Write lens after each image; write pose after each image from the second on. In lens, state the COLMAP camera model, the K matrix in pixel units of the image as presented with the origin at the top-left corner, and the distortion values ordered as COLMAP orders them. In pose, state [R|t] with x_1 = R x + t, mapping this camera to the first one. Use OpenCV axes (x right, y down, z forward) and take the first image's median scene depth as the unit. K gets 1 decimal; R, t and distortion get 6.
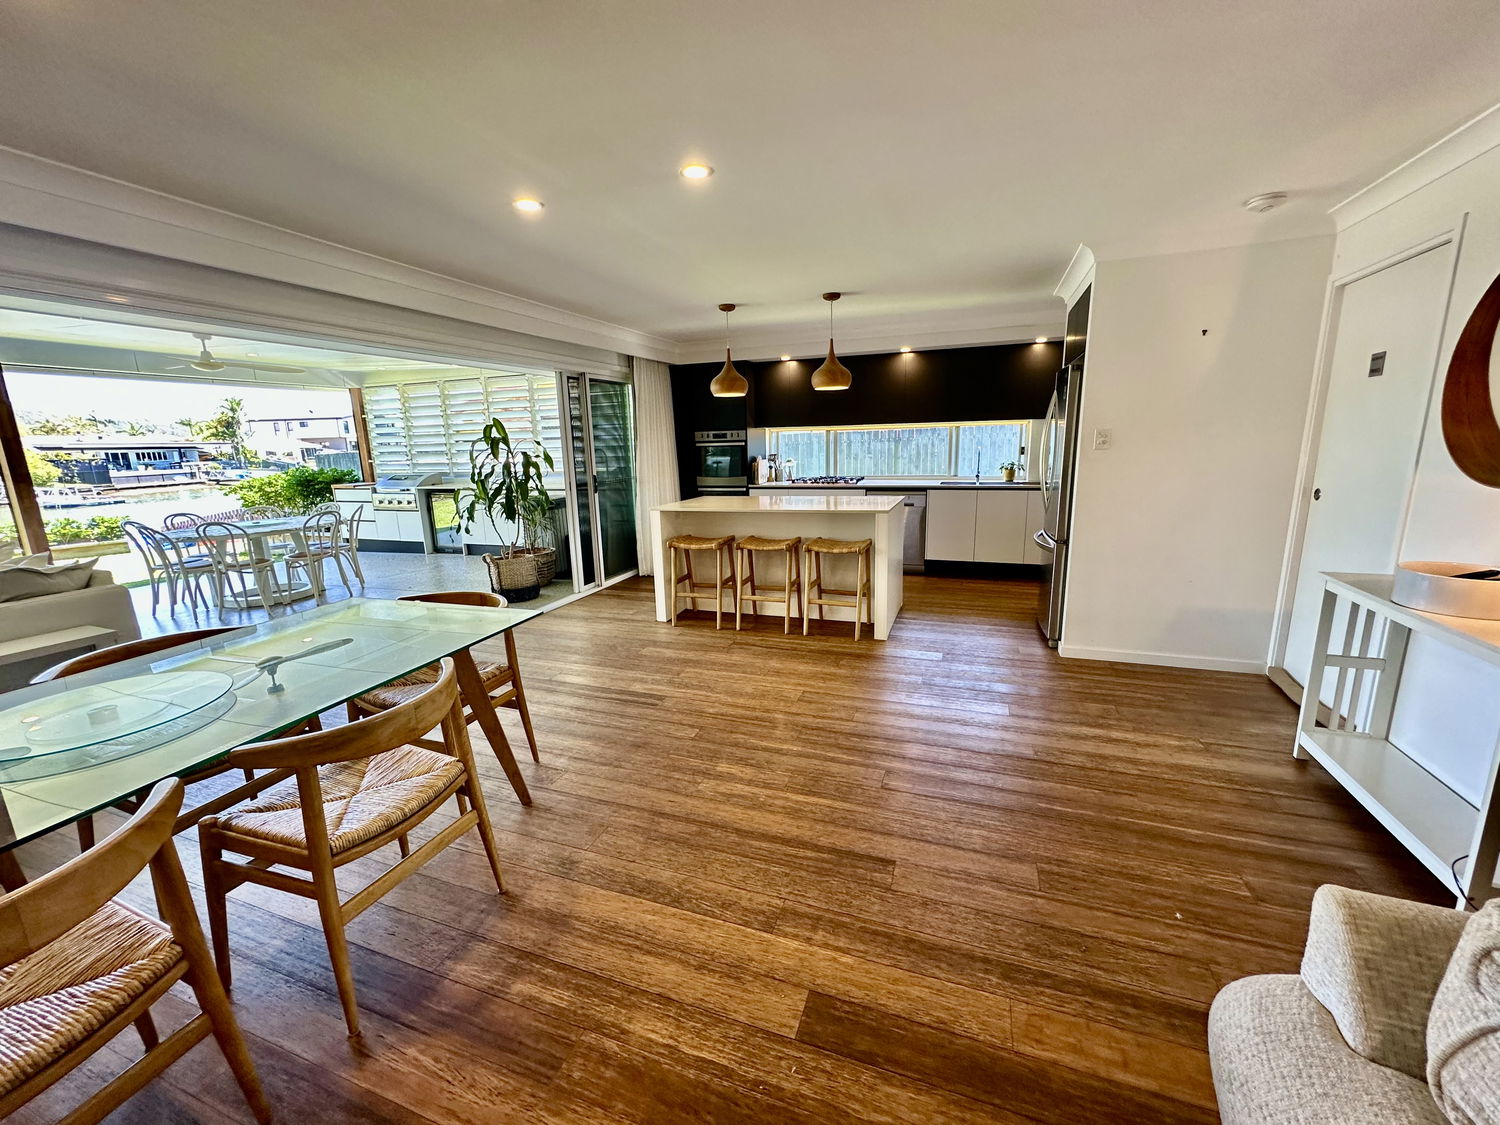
lens RADIAL K [[602.0, 0, 750.0], [0, 602.0, 562.5], [0, 0, 1]] dist [0.007049, 0.000027]
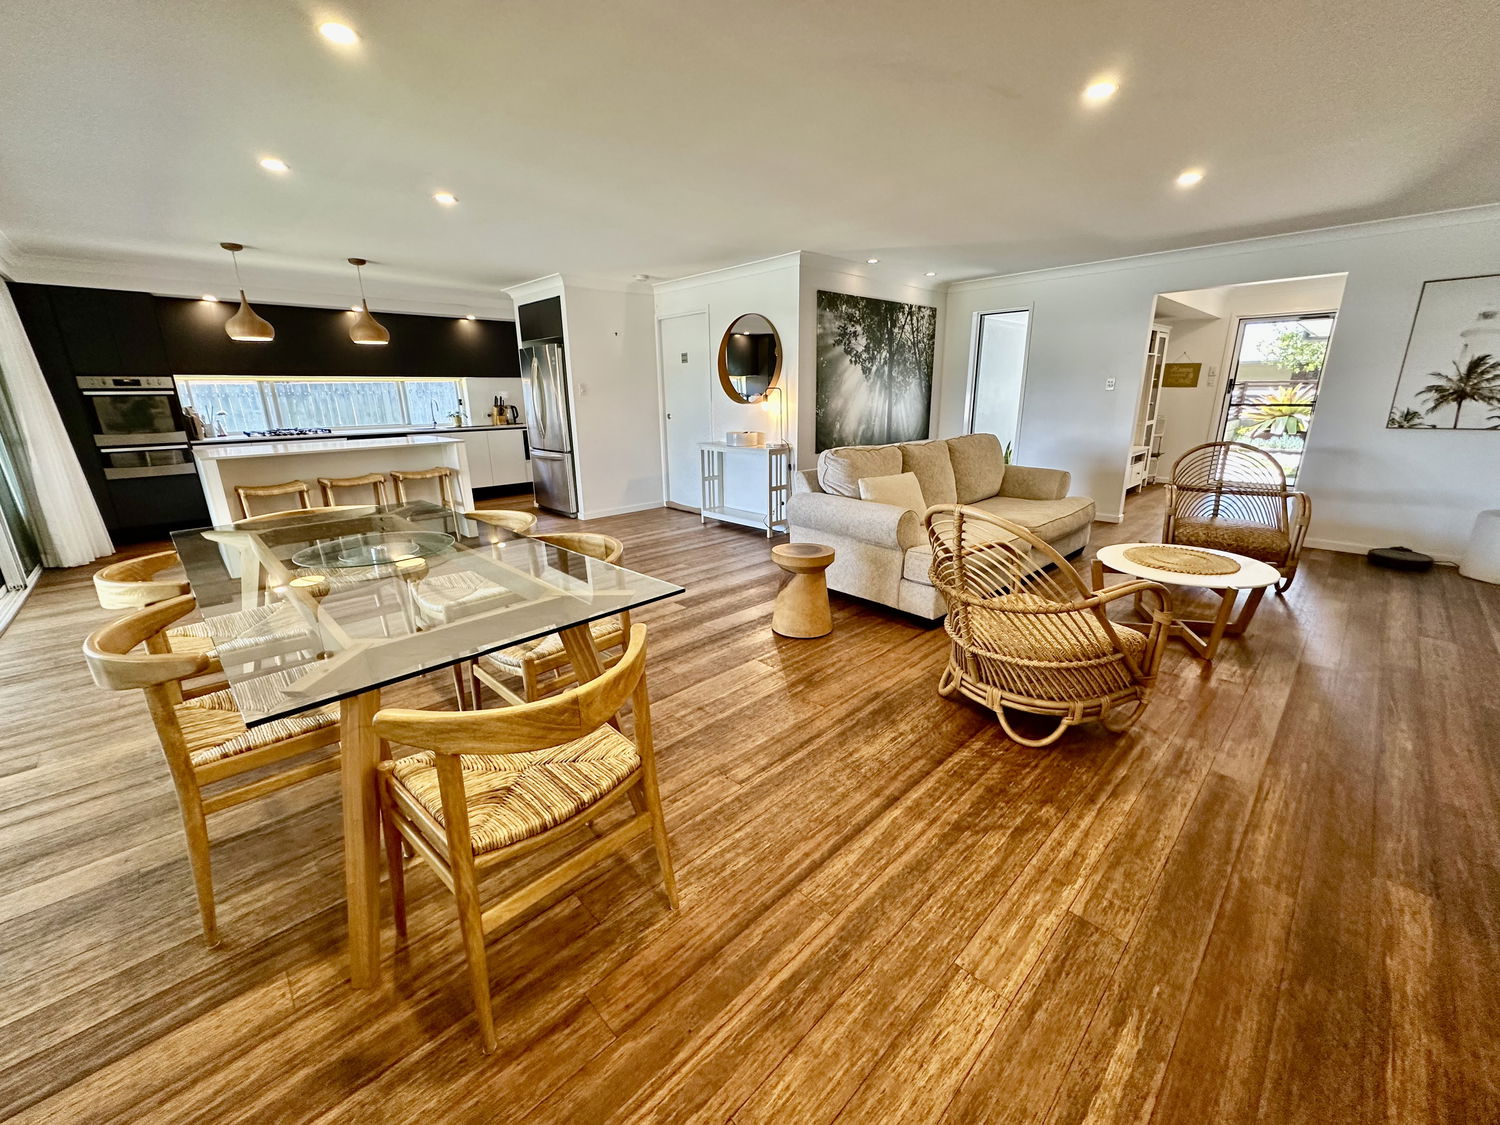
lens RADIAL K [[597.6, 0, 750.0], [0, 597.6, 562.5], [0, 0, 1]] dist [-0.003791, 0.000755]
pose [[0.433287, -0.228612, 0.871779, -0.922854], [0.181328, 0.969626, 0.164148, 0.098321], [-0.882826, 0.086955, 0.461580, -0.207607]]
